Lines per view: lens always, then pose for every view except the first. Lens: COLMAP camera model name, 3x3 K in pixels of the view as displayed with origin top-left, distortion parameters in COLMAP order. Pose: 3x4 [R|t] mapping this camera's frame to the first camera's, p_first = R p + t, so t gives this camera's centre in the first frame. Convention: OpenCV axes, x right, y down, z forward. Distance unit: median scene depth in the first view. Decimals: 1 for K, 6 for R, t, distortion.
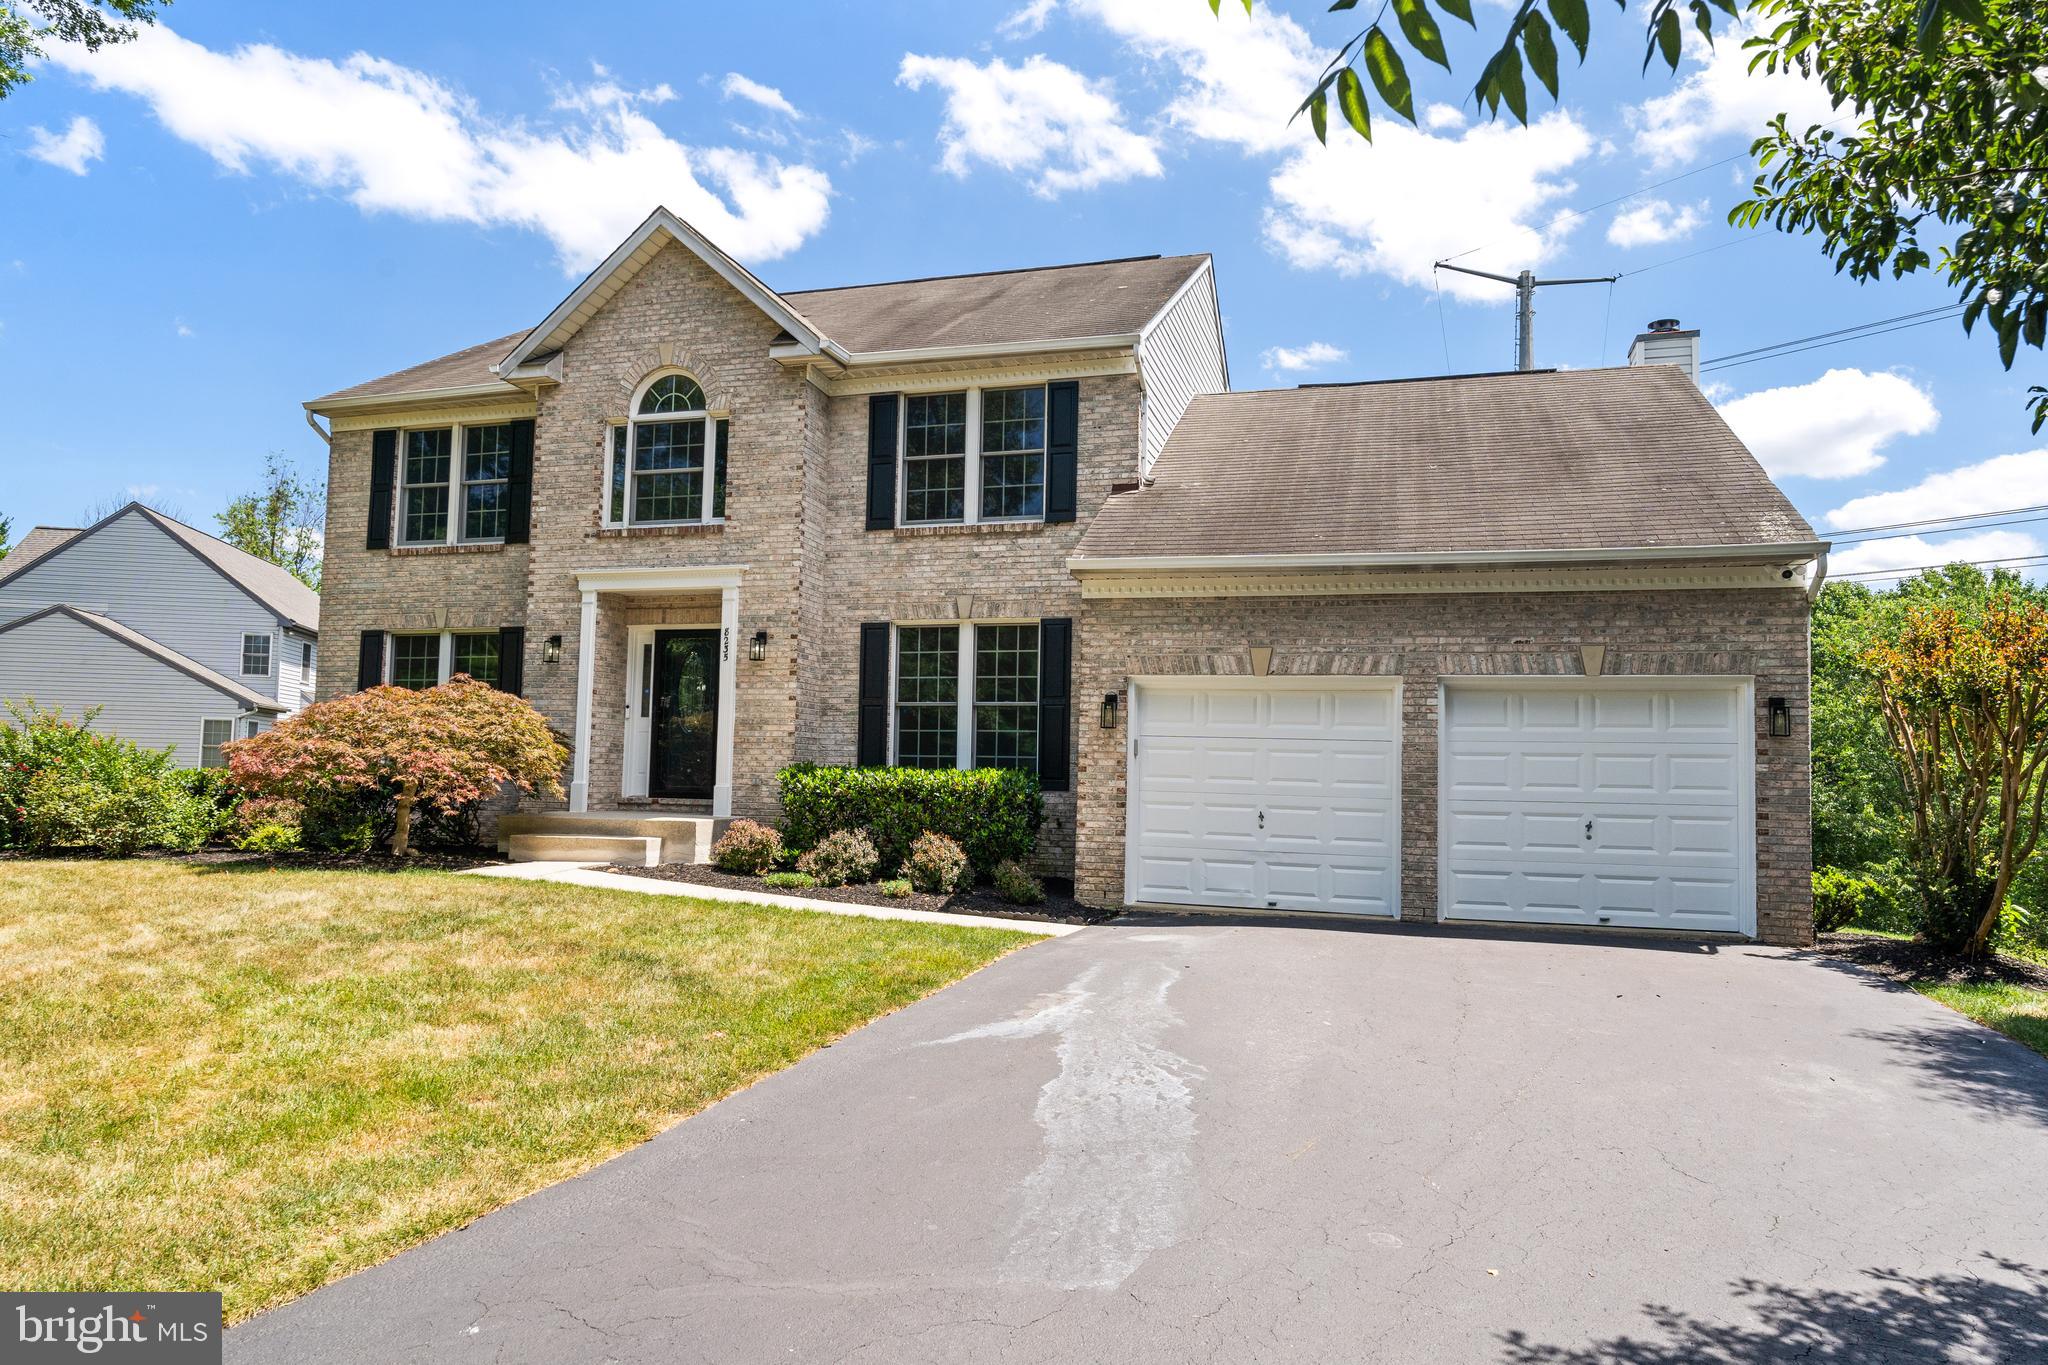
lens RADIAL K [[1305.8, 0, 1023.9], [0, 1305.8, 742.6], [0, 0, 1]] dist [-0.002905, 0.000600]
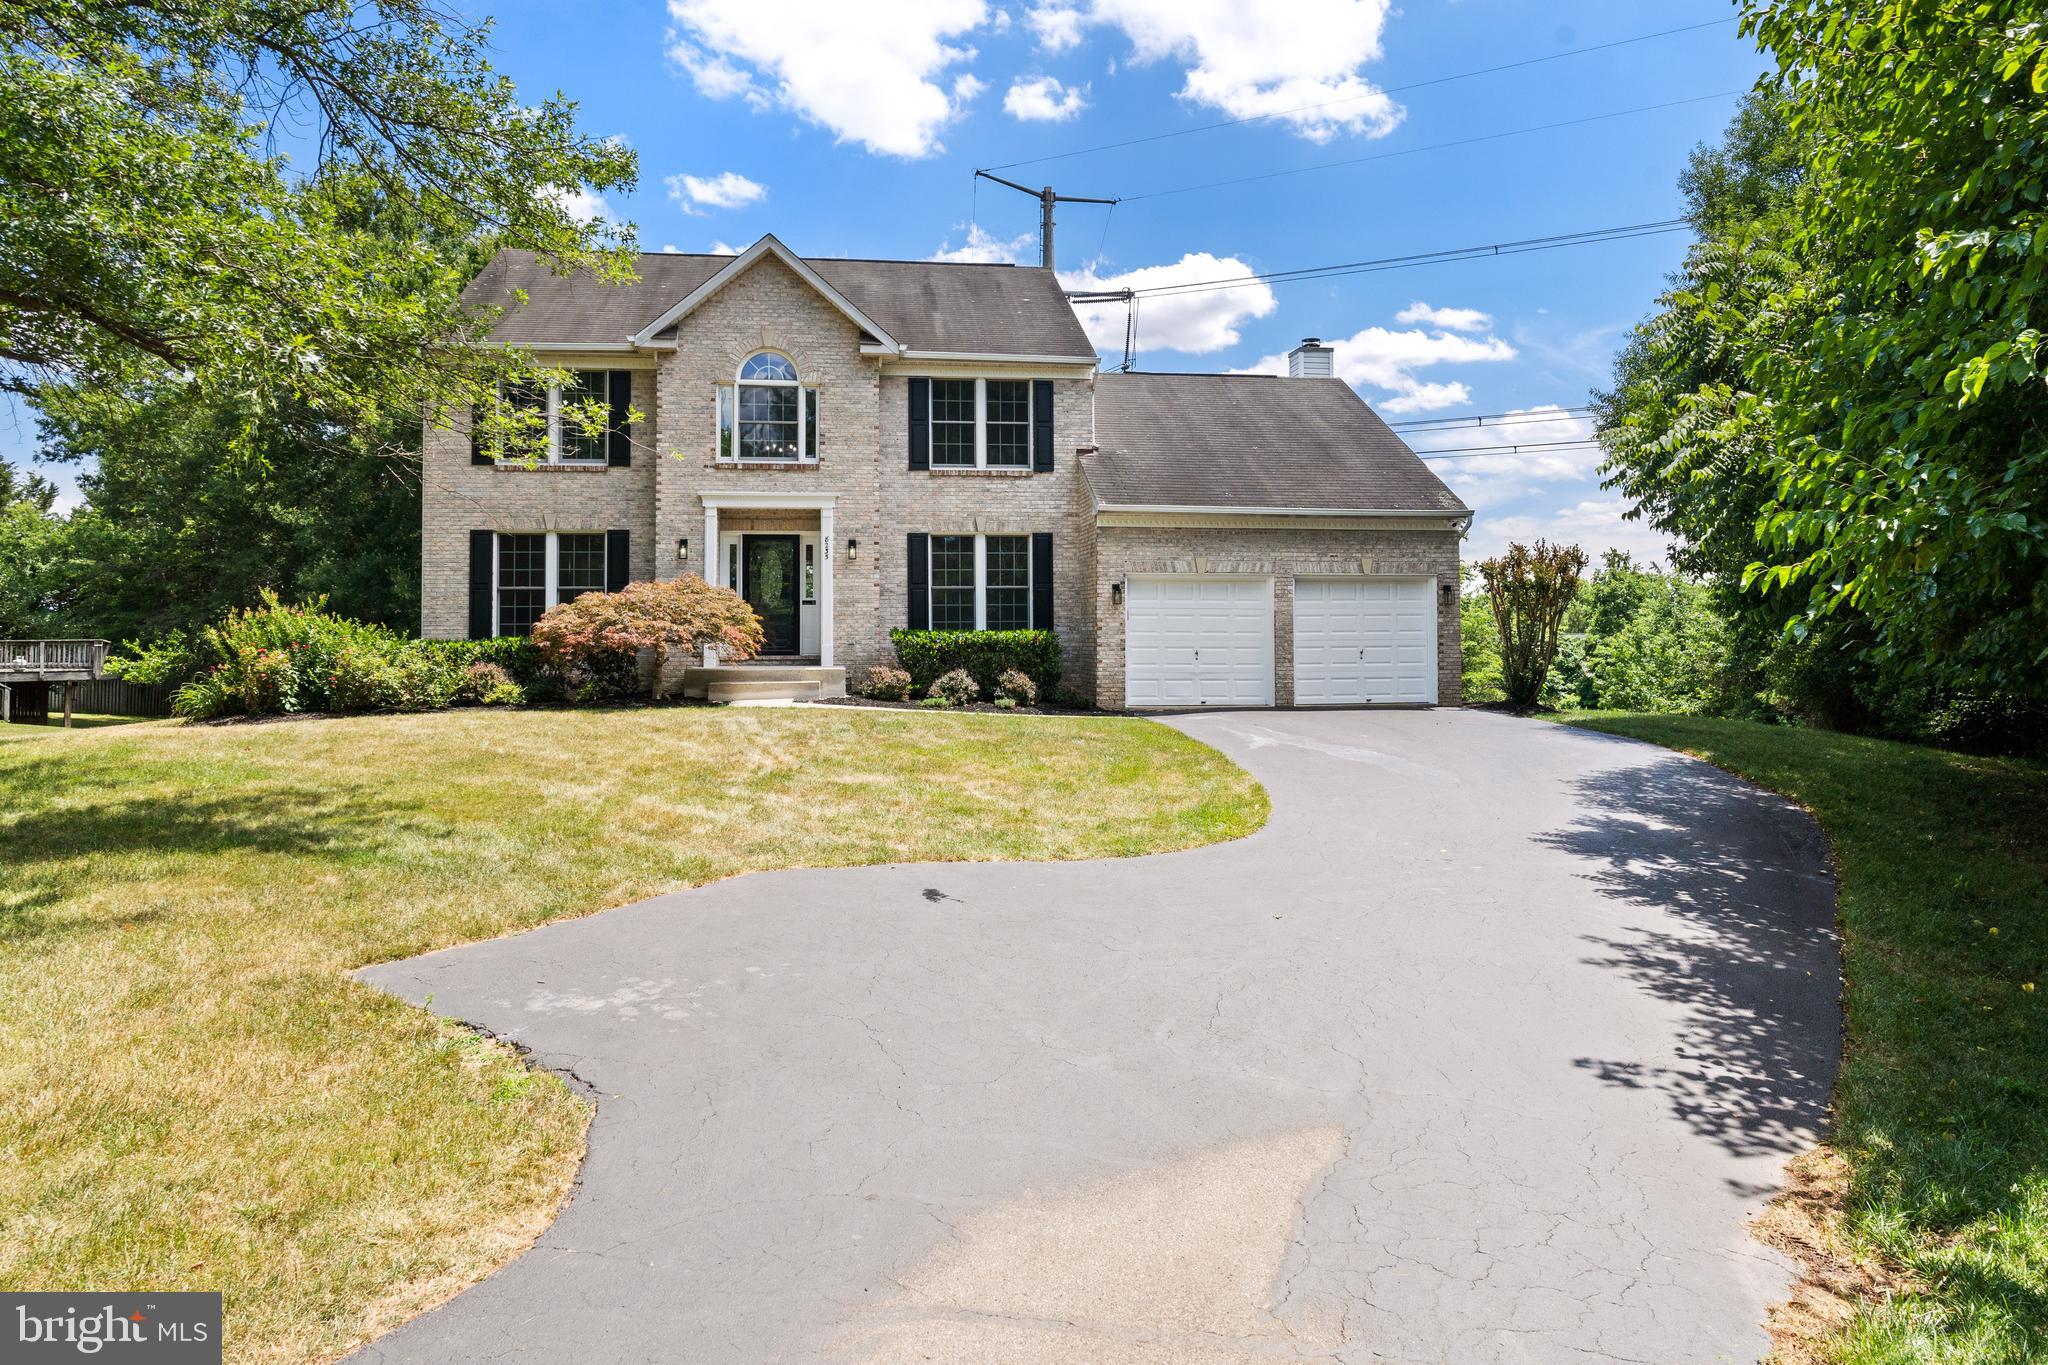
lens RADIAL K [[1303.7, 0, 1024.0], [0, 1303.7, 682.5], [0, 0, 1]] dist [0.001967, -0.000274]
pose [[0.909021, -0.042319, 0.414597, -0.635732], [0.011567, 0.997010, 0.076408, -0.034140], [-0.416590, -0.064661, 0.906792, -0.418205]]
